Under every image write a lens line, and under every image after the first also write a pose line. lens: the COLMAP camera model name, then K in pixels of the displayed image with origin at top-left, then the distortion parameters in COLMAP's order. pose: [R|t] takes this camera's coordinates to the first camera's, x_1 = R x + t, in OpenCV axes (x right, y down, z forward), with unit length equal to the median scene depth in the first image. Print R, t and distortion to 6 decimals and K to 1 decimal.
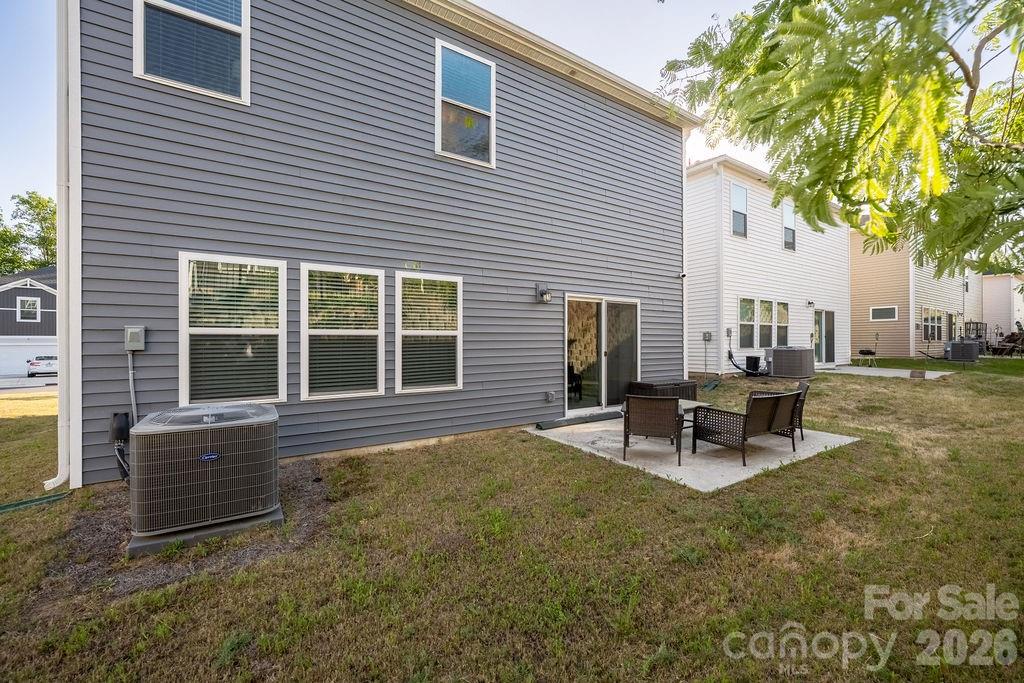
lens RADIAL K [[419.0, 0, 484.8], [0, 419.0, 344.4], [0, 0, 1]] dist [-0.003168, -0.000195]
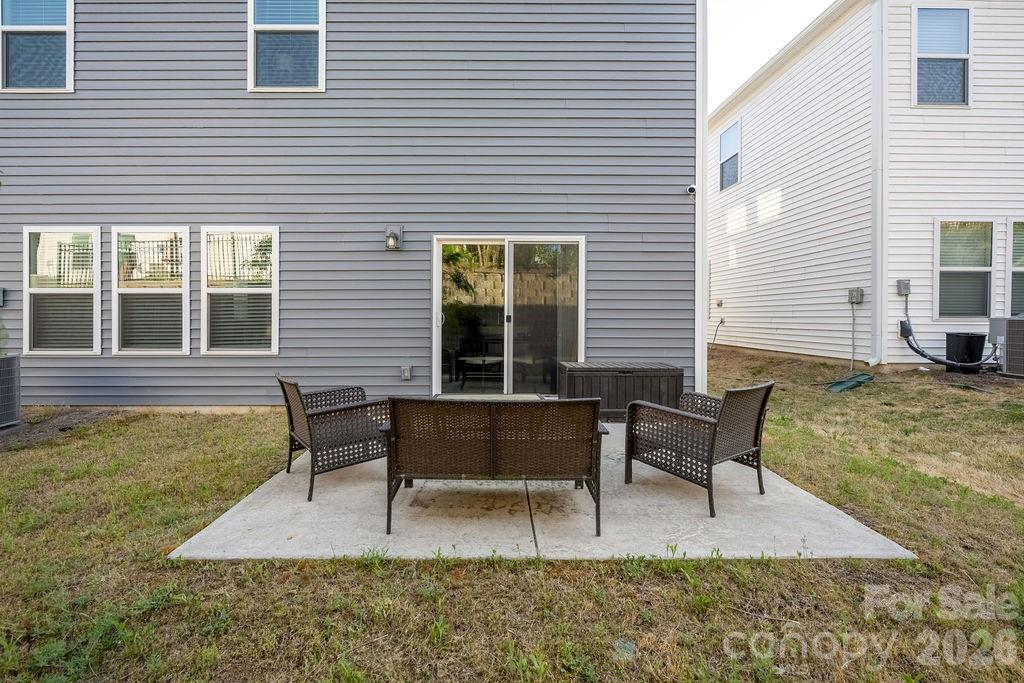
lens RADIAL K [[415.9, 0, 475.1], [0, 415.9, 316.7], [0, 0, 1]] dist [-0.004568, -0.000304]
pose [[0.848992, 0.010661, -0.528298, 0.753525], [-0.008165, 0.999942, 0.007057, 0.017704], [0.528342, -0.001678, 0.849030, 0.484975]]
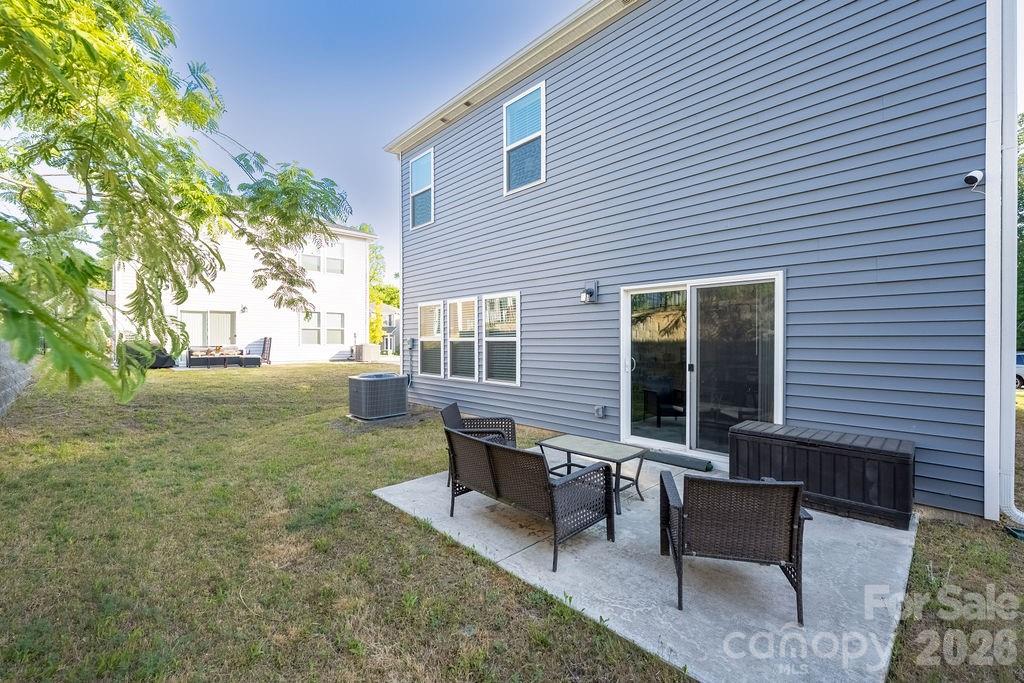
lens RADIAL K [[415.9, 0, 506.0], [0, 415.9, 341.1], [0, 0, 1]] dist [-0.004568, -0.000304]
pose [[0.203521, 0.010339, -0.979016, 1.081626], [0.003108, 0.999932, 0.011206, -0.034823], [0.979066, -0.005323, 0.203475, 0.729094]]
